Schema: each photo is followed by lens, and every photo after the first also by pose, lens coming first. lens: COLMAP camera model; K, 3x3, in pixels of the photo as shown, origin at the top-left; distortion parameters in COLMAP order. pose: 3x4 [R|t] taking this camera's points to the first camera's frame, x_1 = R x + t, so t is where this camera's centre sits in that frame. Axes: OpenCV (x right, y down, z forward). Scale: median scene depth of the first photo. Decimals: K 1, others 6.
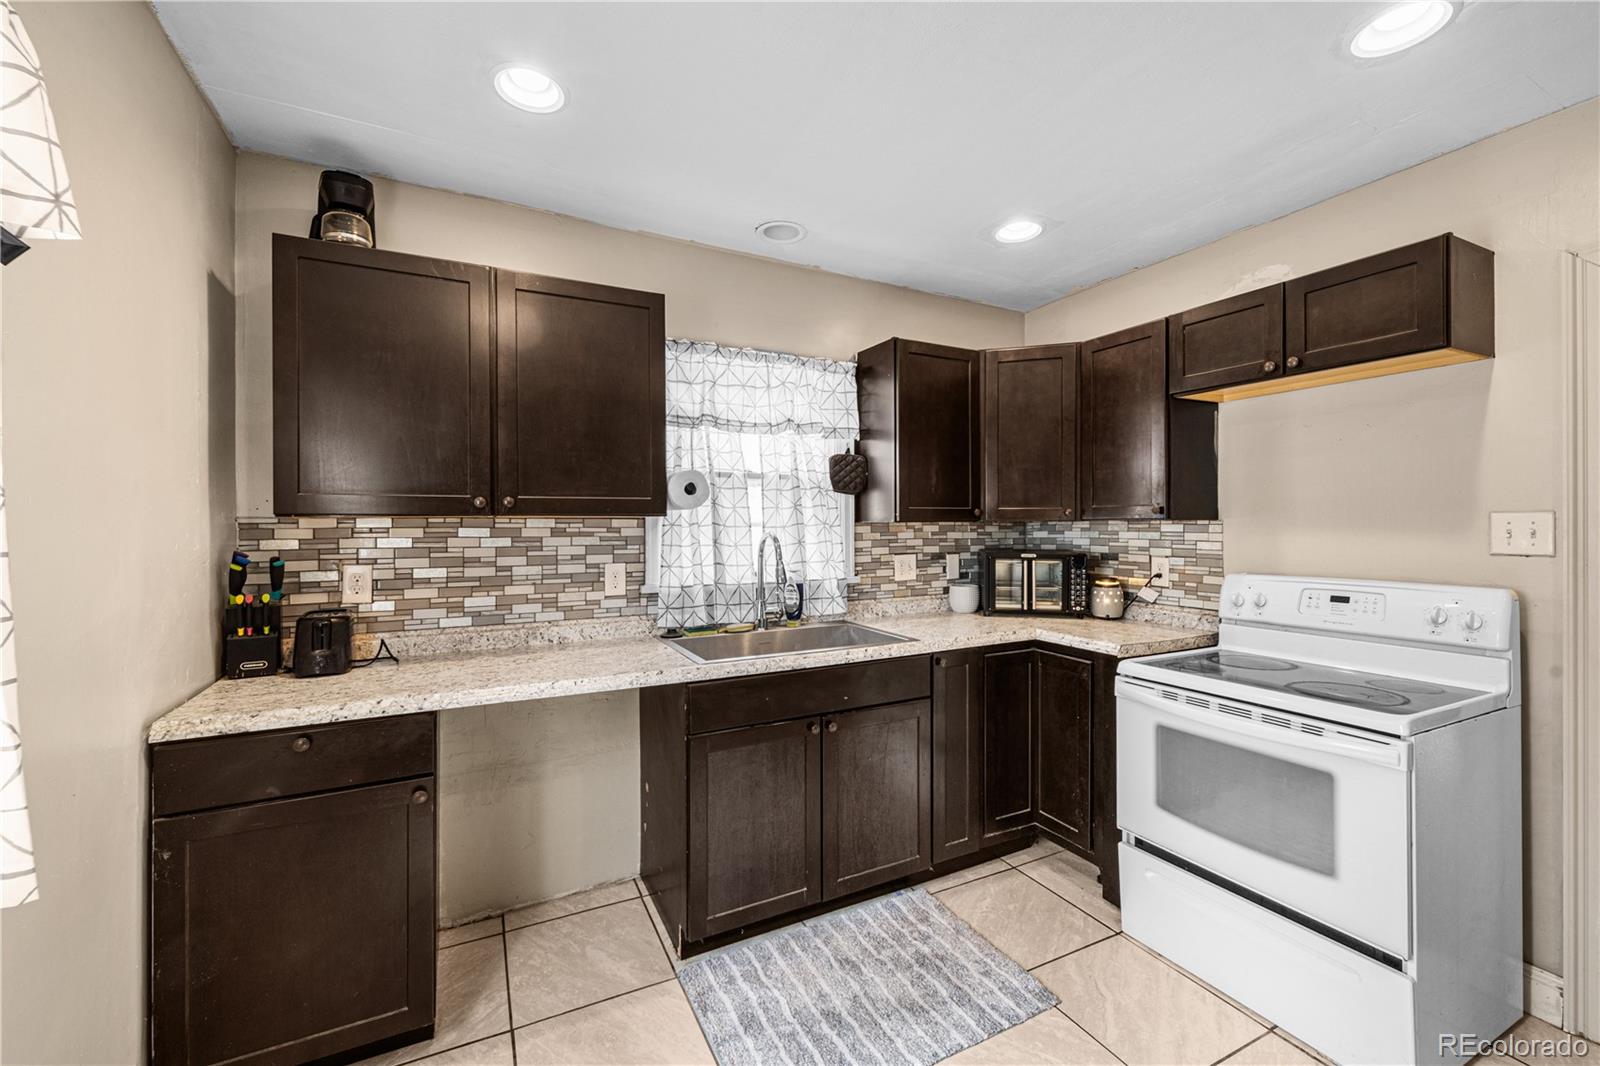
lens RADIAL K [[642.0, 0, 771.1], [0, 642.0, 527.7], [0, 0, 1]] dist [0.002686, -0.001358]
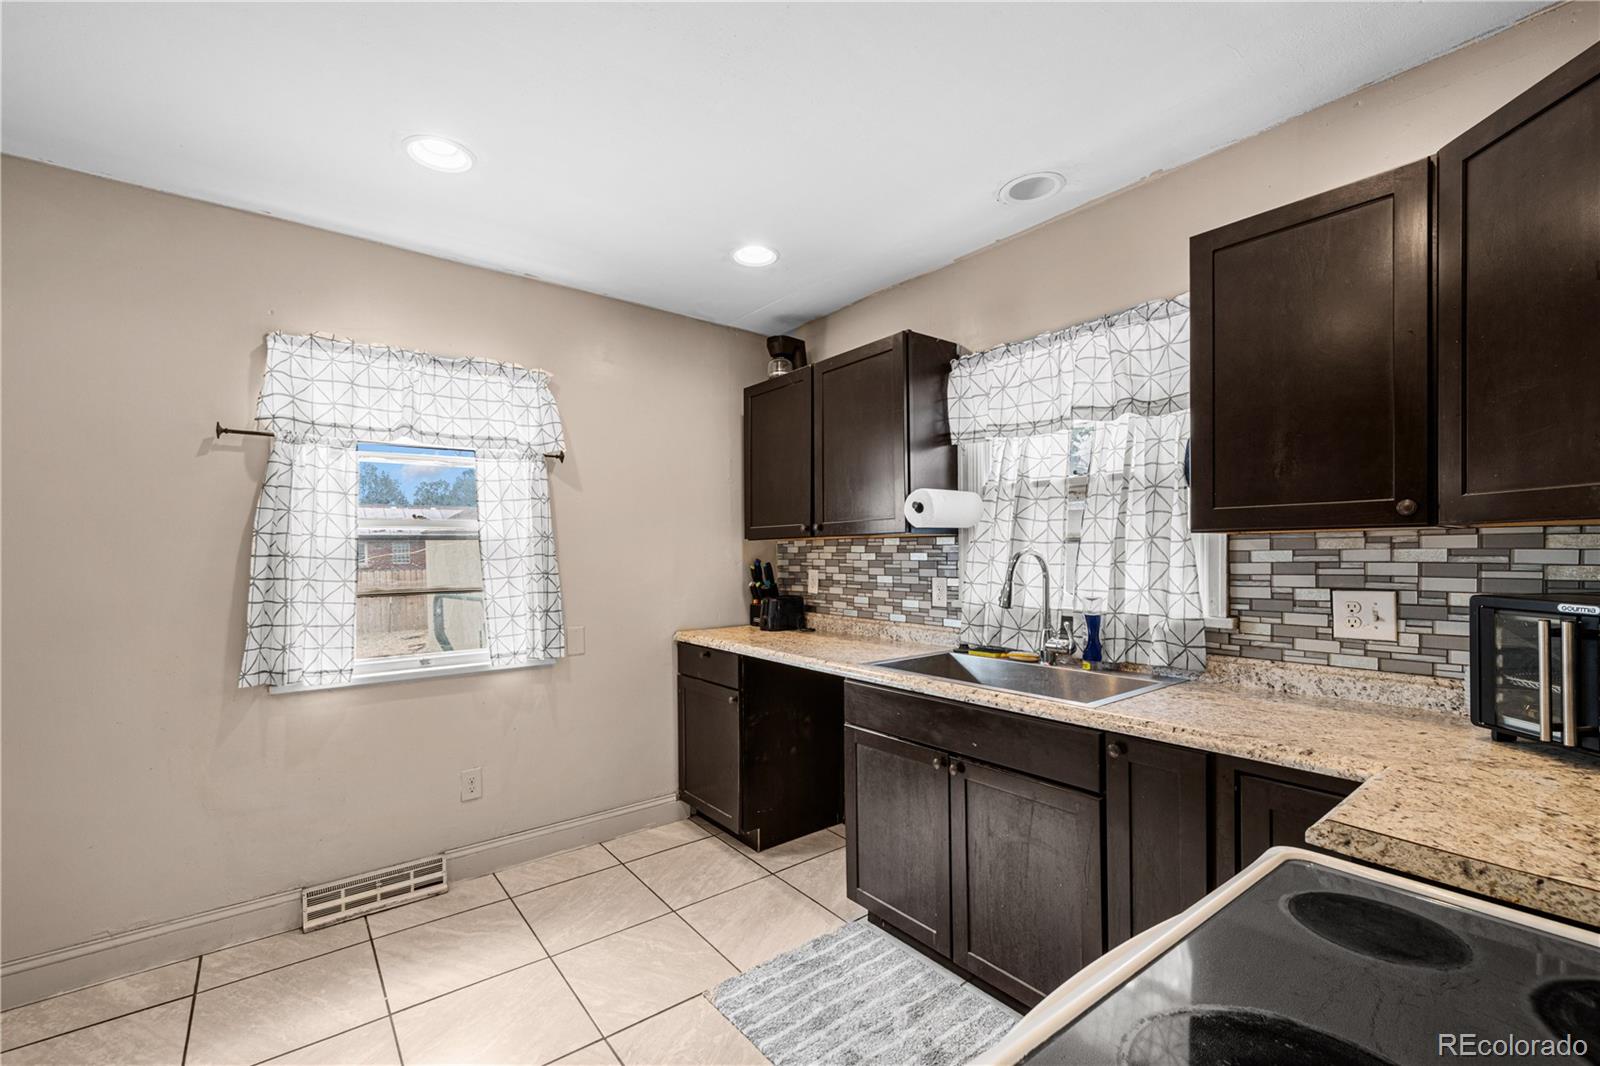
lens RADIAL K [[669.5, 0, 757.0], [0, 669.5, 555.7], [0, 0, 1]] dist [-0.017563, -0.005773]
pose [[0.163963, 0.011940, -0.986394, 0.761505], [0.008768, 0.999870, 0.013560, 0.000313], [0.986428, -0.010872, 0.163837, 0.466661]]
